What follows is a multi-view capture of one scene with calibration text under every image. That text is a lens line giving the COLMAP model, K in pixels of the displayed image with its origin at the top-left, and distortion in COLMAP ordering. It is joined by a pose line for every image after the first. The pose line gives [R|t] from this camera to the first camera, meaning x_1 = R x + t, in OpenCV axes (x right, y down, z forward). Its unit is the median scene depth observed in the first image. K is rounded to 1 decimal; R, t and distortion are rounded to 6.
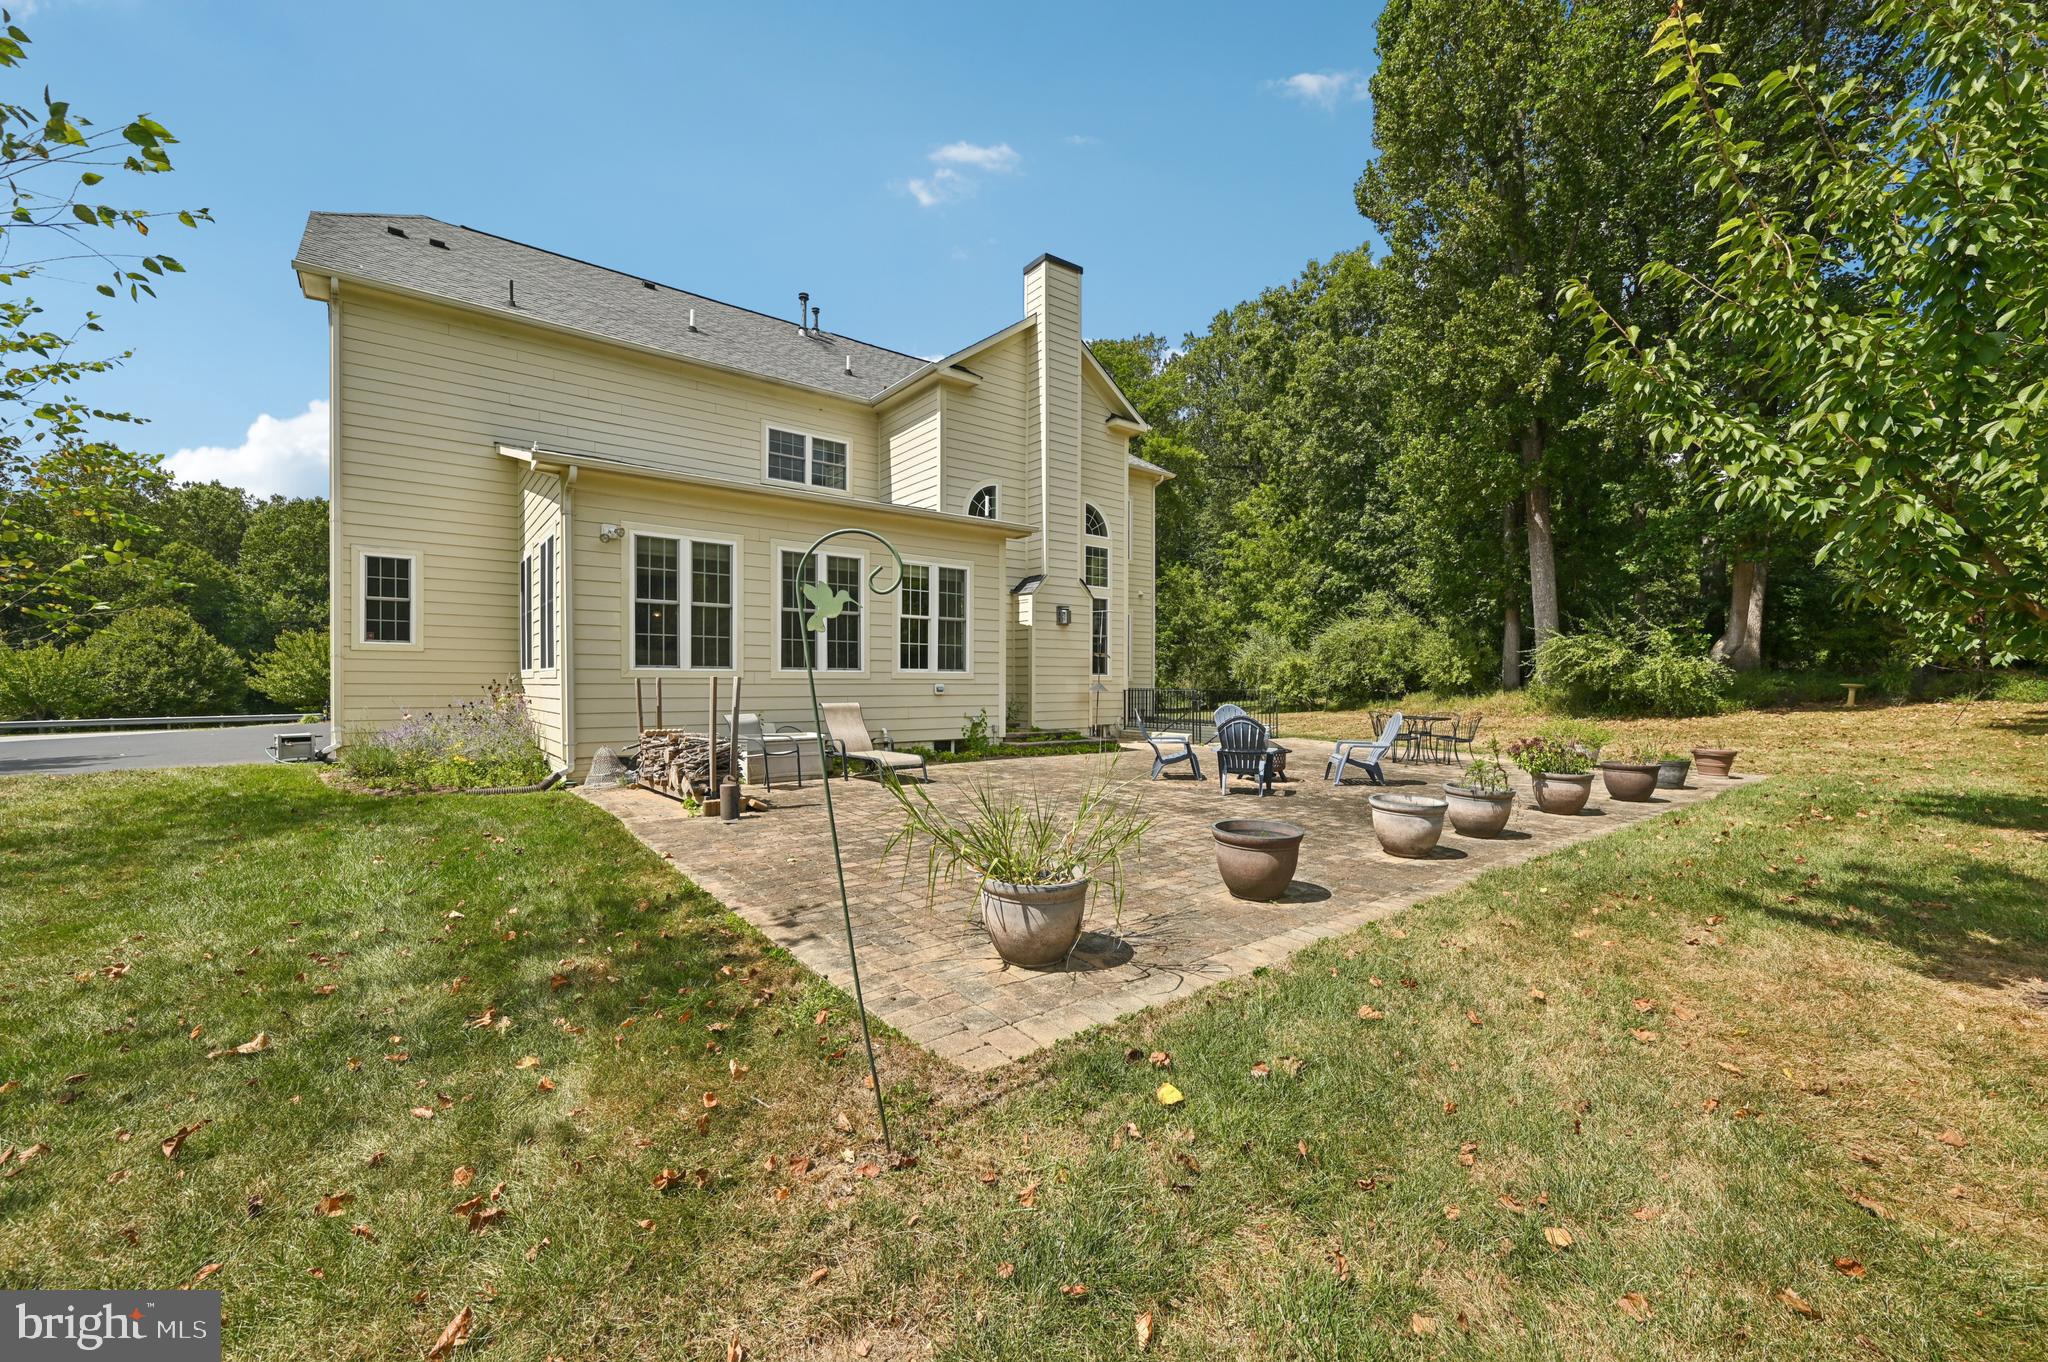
lens RADIAL K [[796.2, 0, 1026.8], [0, 796.2, 682.7], [0, 0, 1]] dist [0.000982, -0.000116]
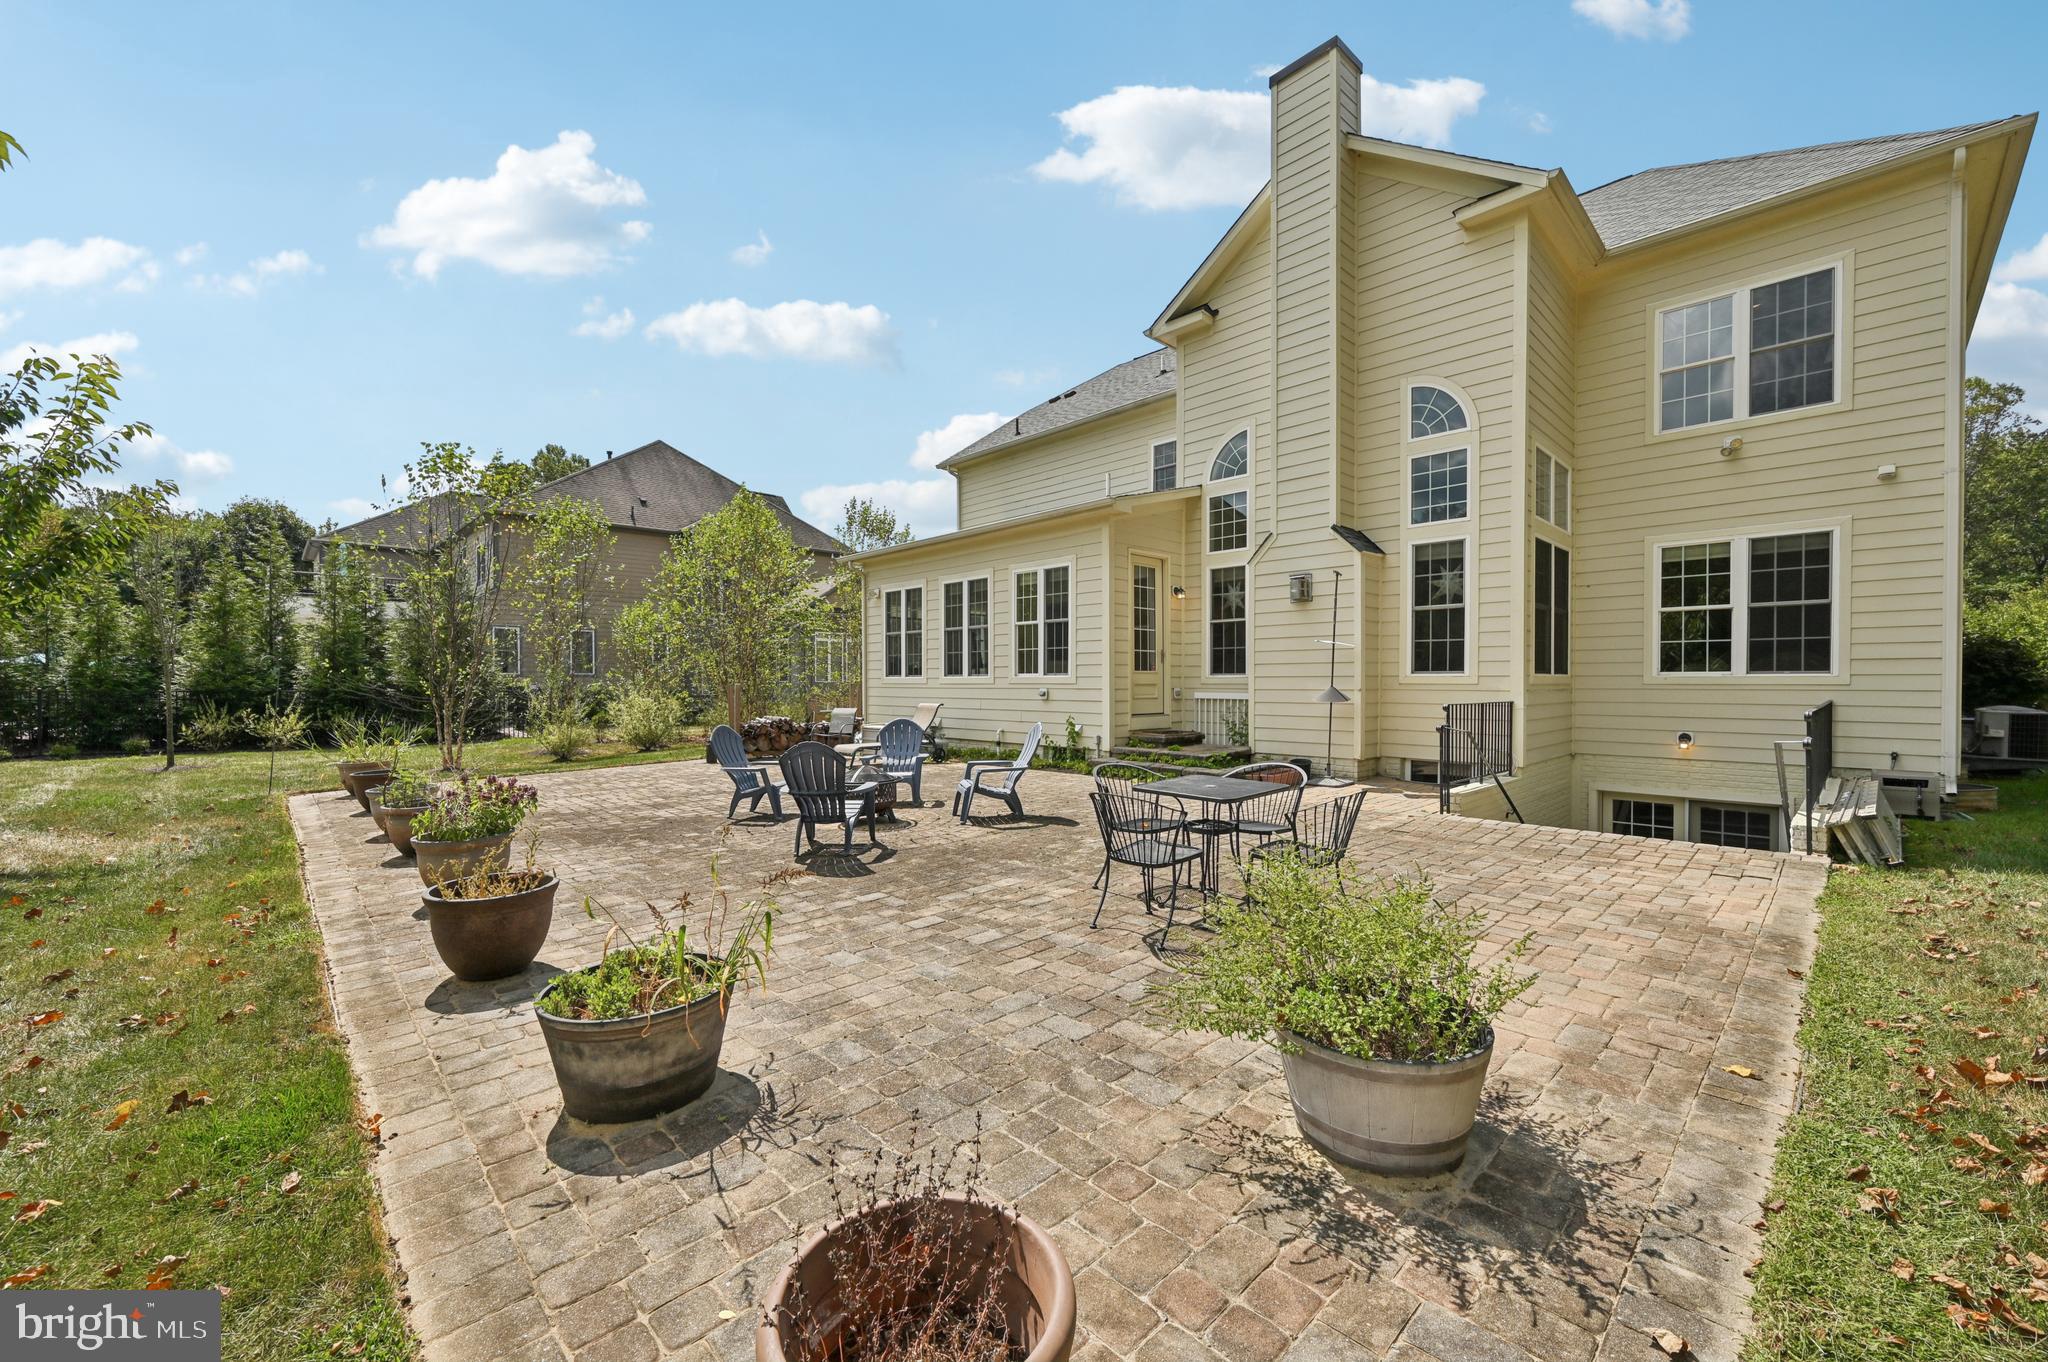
lens RADIAL K [[796.2, 0, 1025.5], [0, 796.2, 683.8], [0, 0, 1]] dist [0.000982, -0.000116]
pose [[0.086829, 0.001210, -0.996222, 0.738026], [-0.003221, 0.999994, 0.000934, -0.003982], [0.996218, 0.003127, 0.086833, 0.759863]]
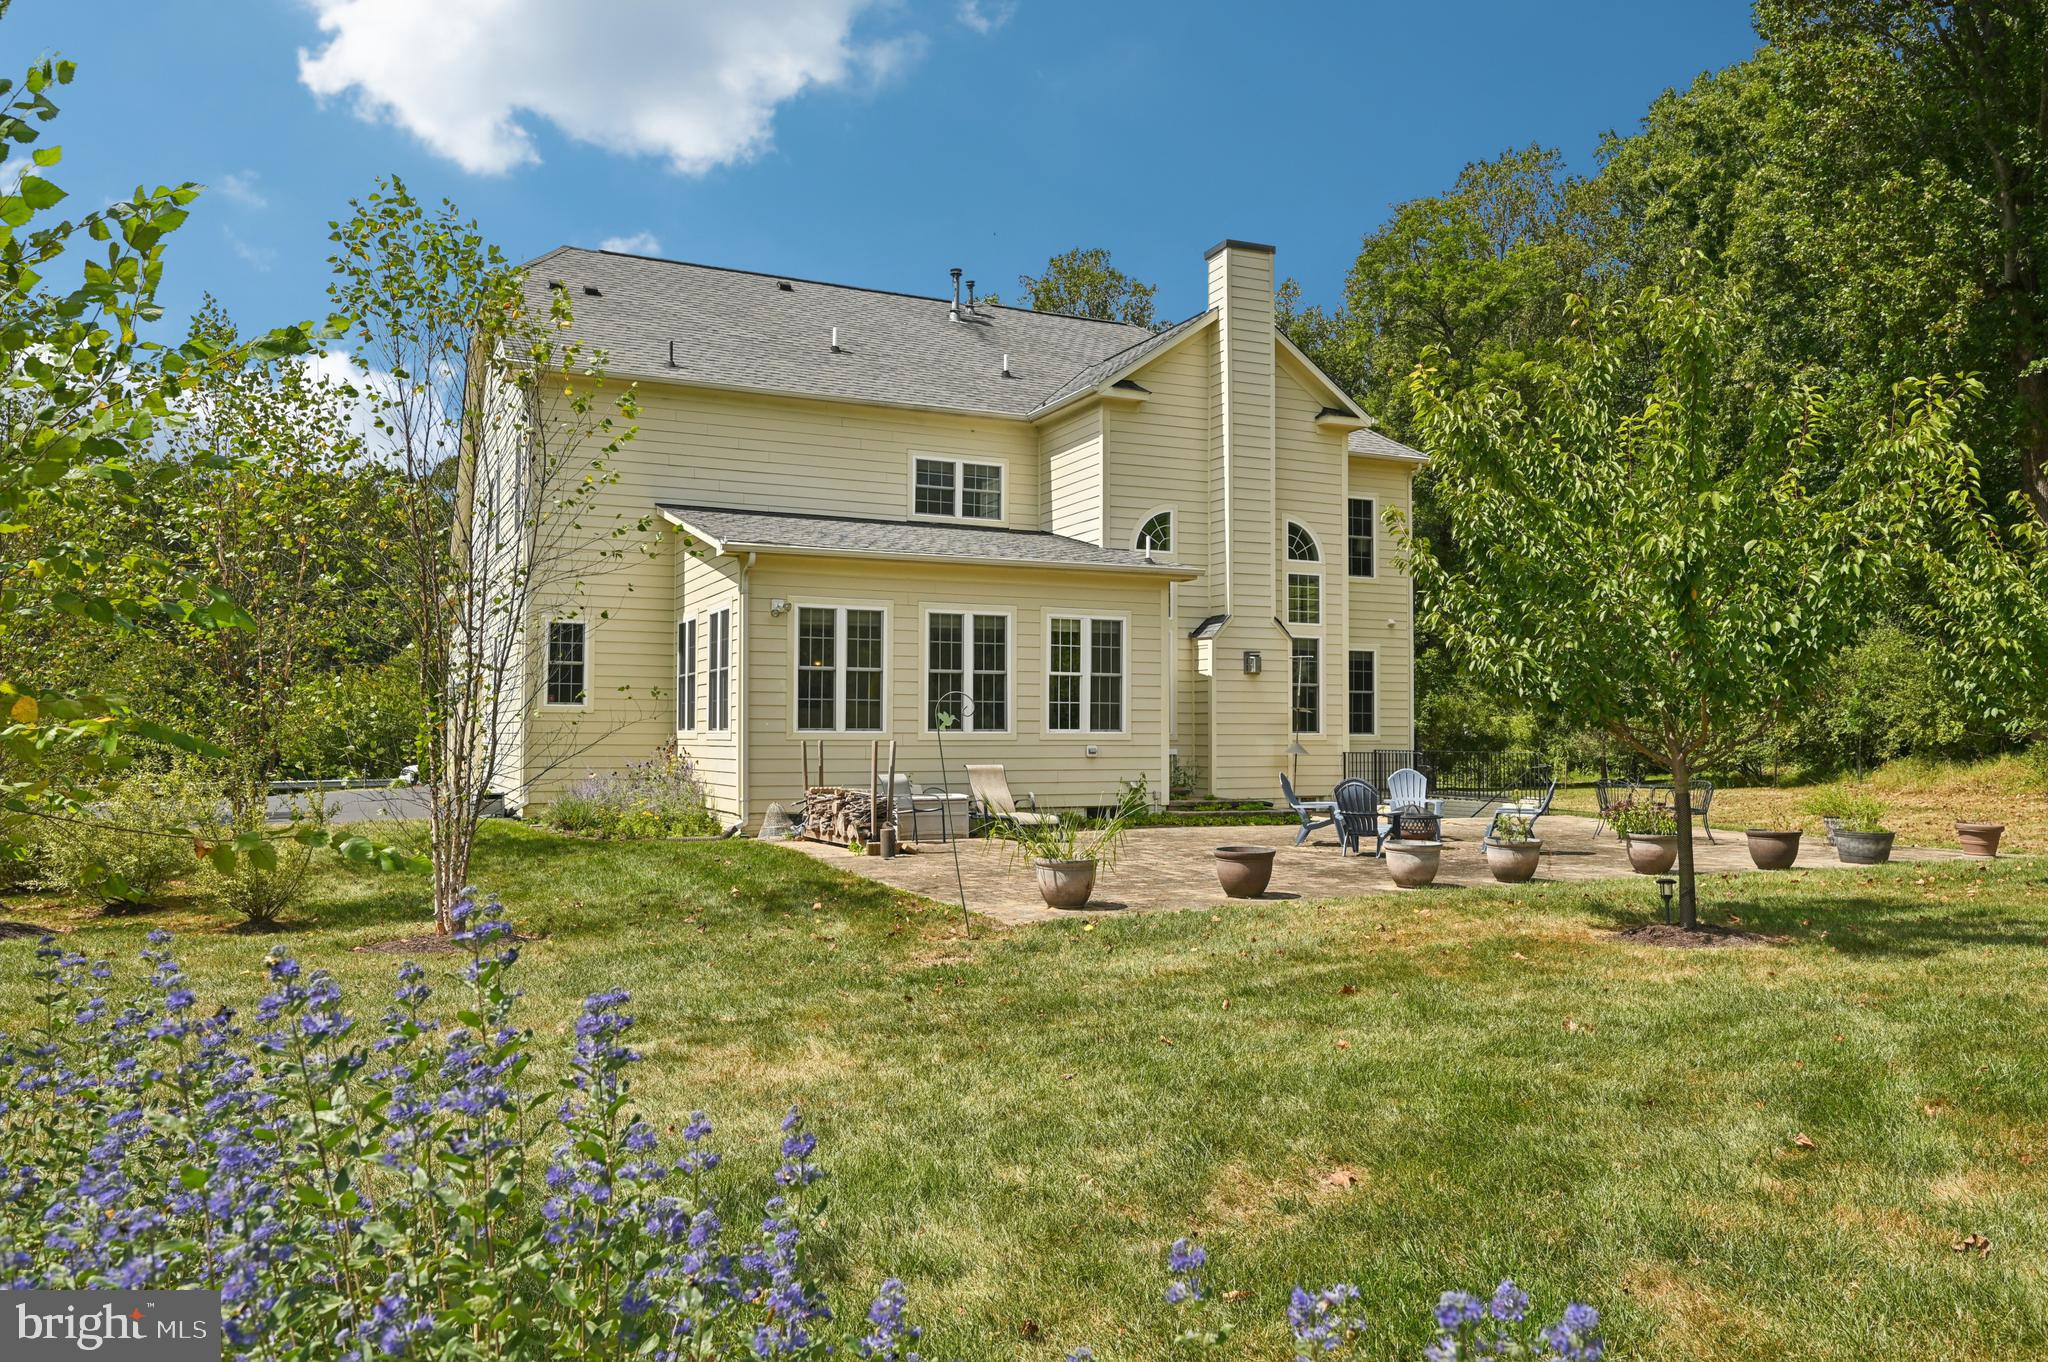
lens RADIAL K [[1424.7, 0, 1025.0], [0, 1424.7, 686.6], [0, 0, 1]] dist [-0.018215, 0.000417]
pose [[0.973315, -0.007800, -0.229339, 0.165893], [-0.000345, 0.999371, -0.035457, -0.006790], [0.229471, 0.034590, 0.972701, -0.537421]]
